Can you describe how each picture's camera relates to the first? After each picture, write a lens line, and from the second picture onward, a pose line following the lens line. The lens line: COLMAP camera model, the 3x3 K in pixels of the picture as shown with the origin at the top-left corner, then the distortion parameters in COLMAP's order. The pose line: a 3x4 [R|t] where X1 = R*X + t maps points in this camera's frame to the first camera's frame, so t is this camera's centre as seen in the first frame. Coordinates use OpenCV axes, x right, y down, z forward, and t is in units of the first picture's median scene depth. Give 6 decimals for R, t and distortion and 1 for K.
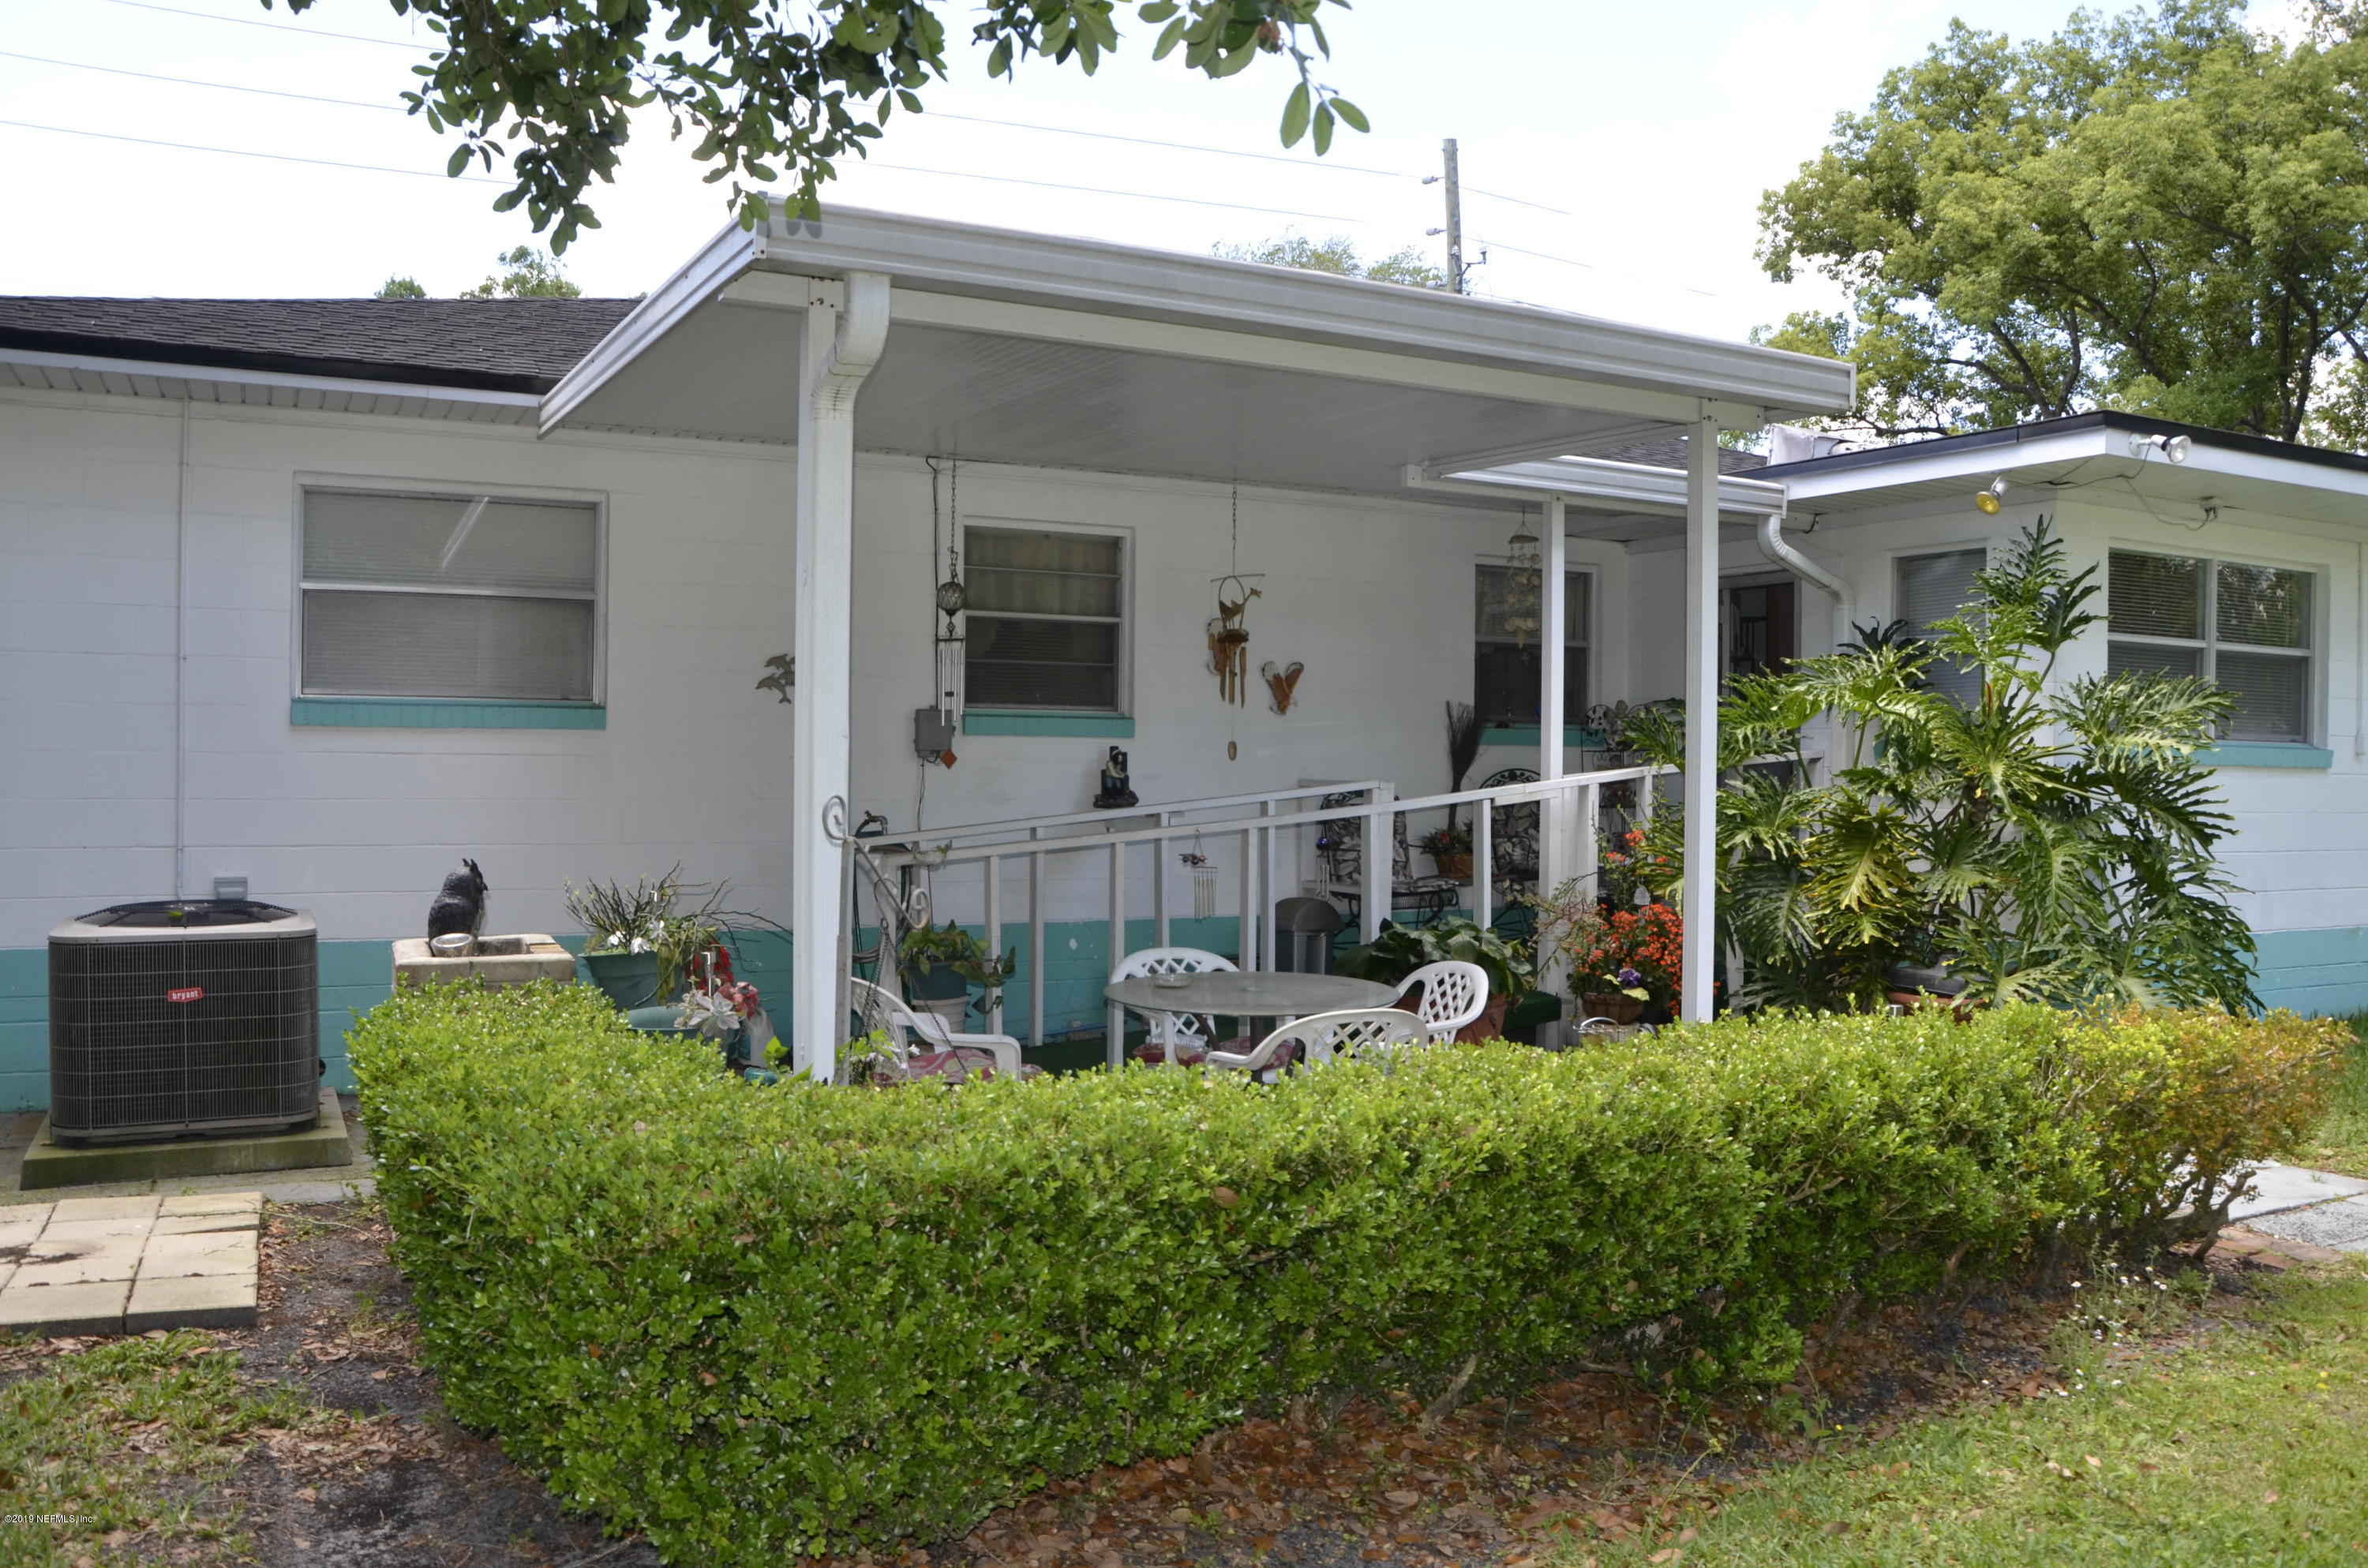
lens RADIAL K [[1901.4, 0, 1178.1], [0, 1901.4, 782.3], [0, 0, 1]] dist [-0.146334, 0.129012]
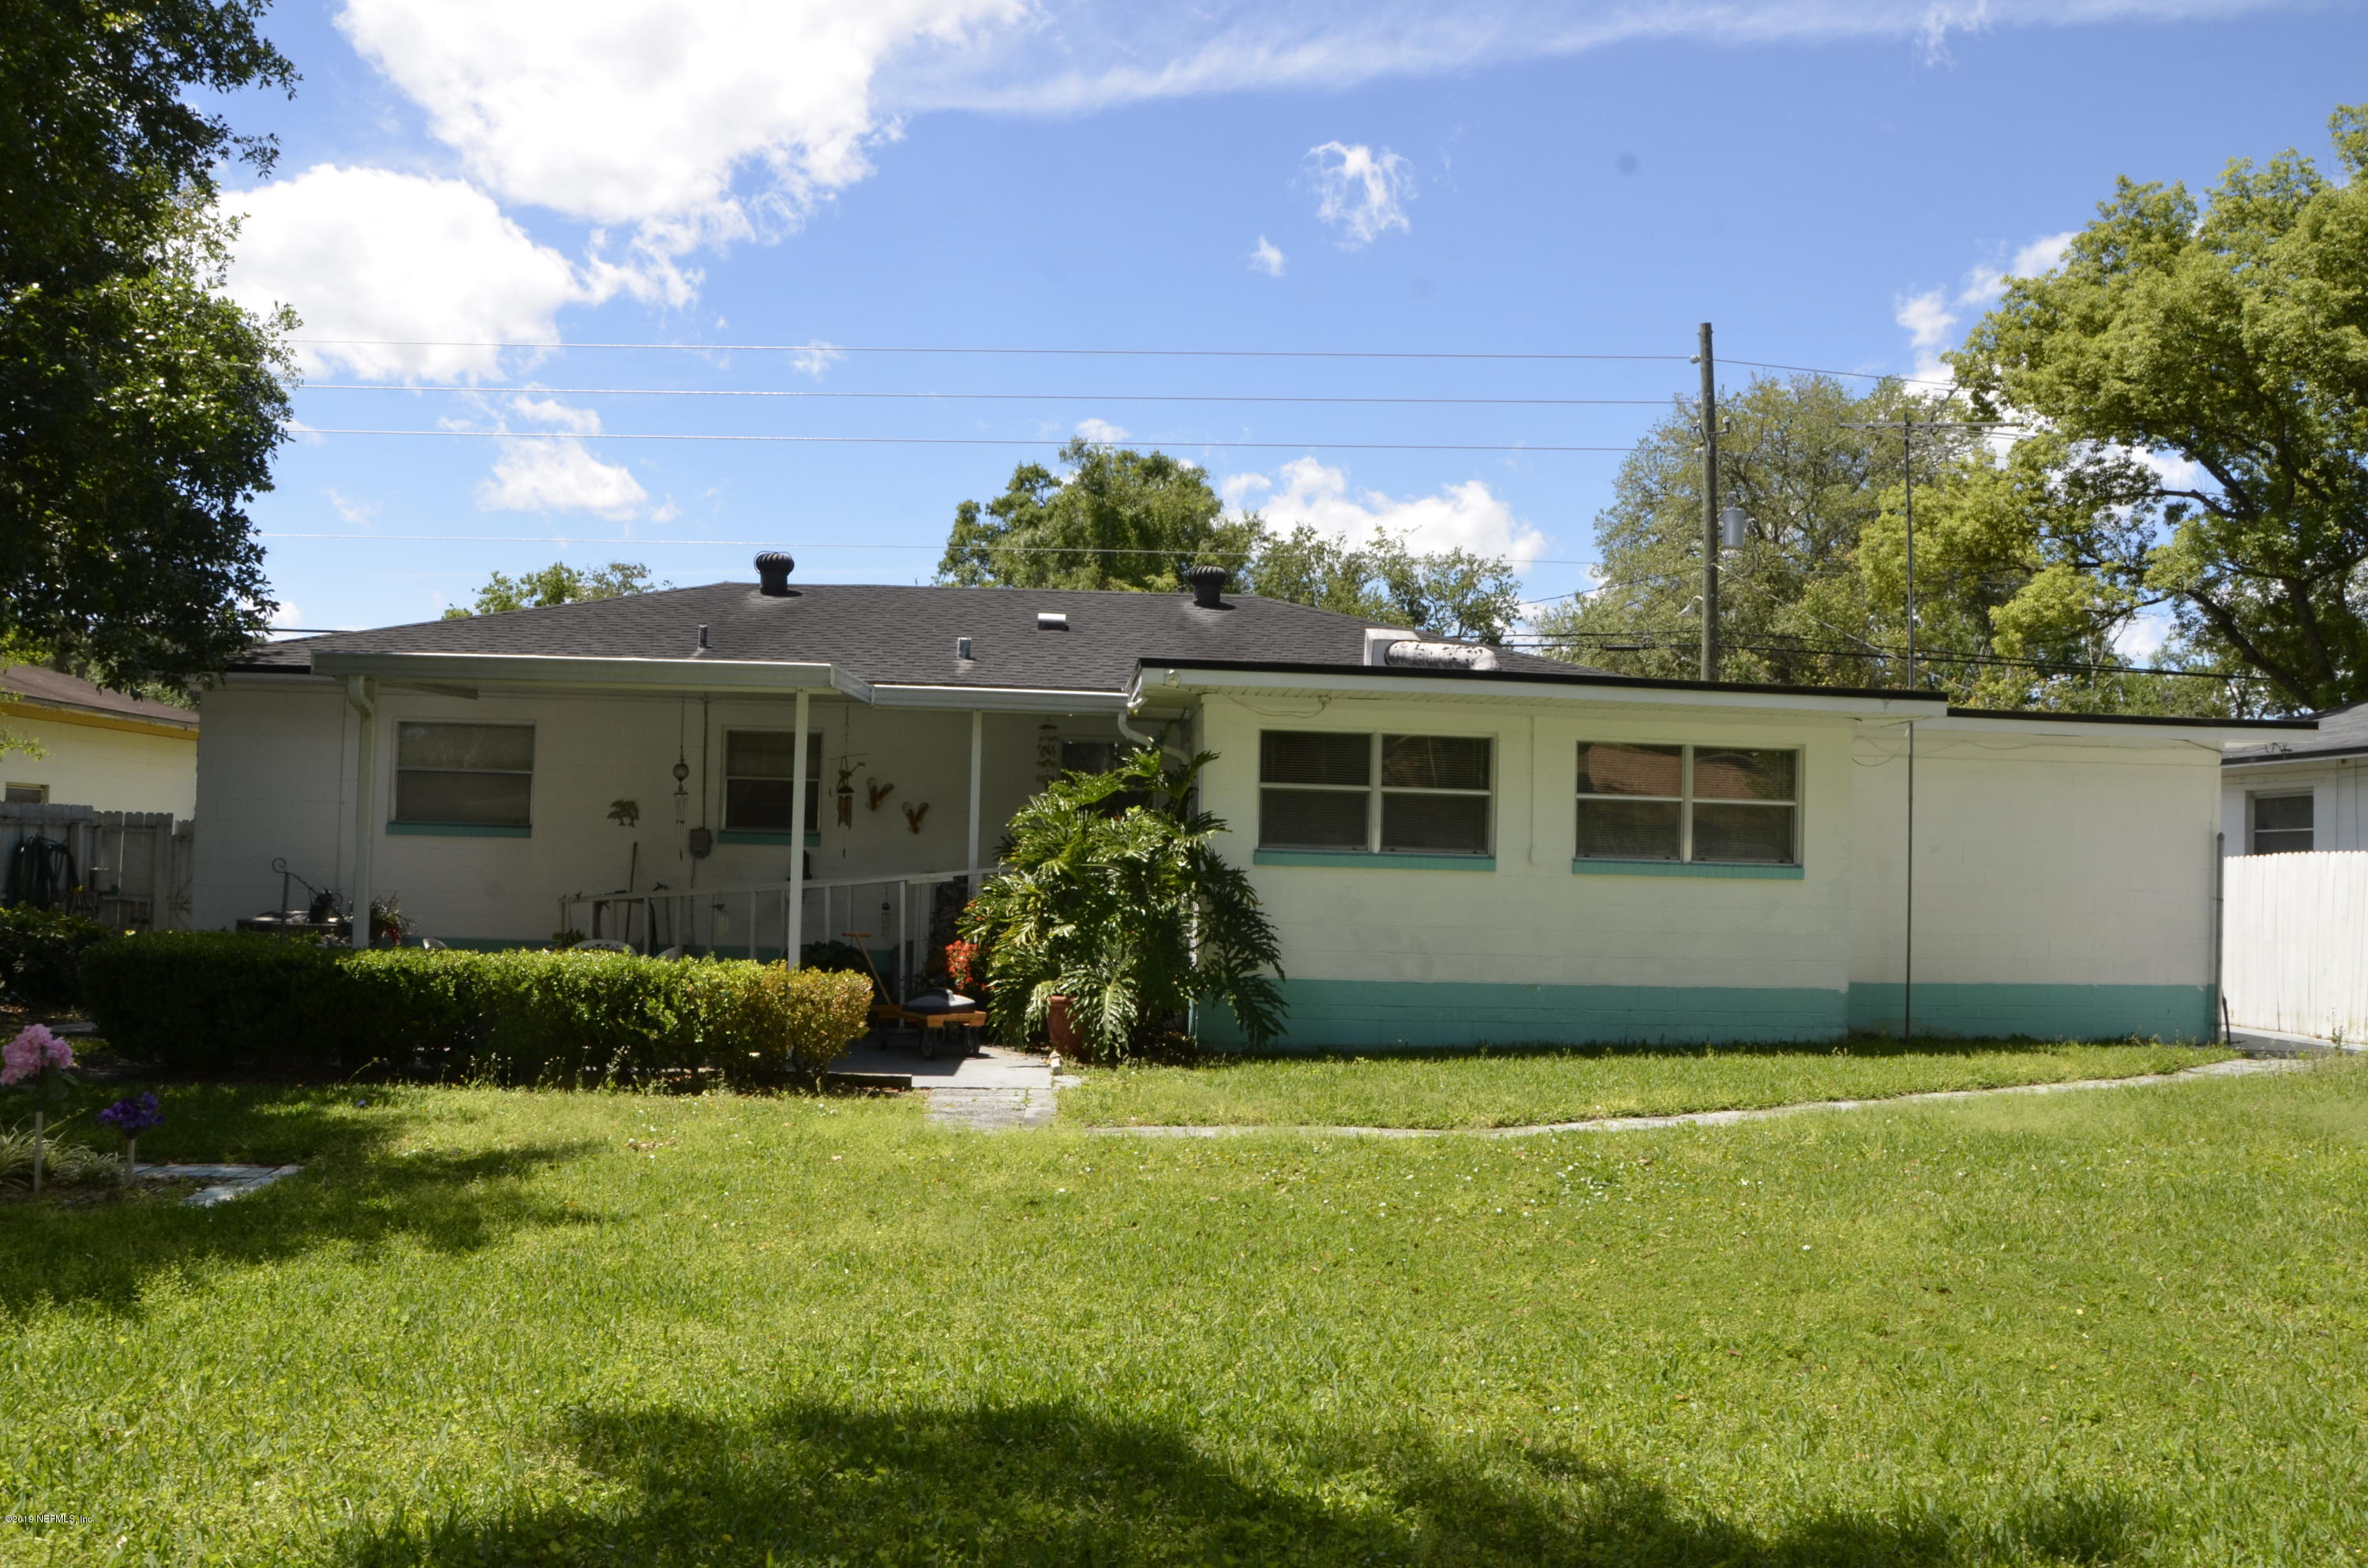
lens RADIAL K [[1901.4, 0, 1178.1], [0, 1901.4, 782.3], [0, 0, 1]] dist [-0.146334, 0.129012]
pose [[0.925423, -0.005498, -0.378895, 0.992452], [-0.018406, 0.998062, -0.059436, 0.015770], [0.378488, 0.061978, 0.923529, -0.508887]]
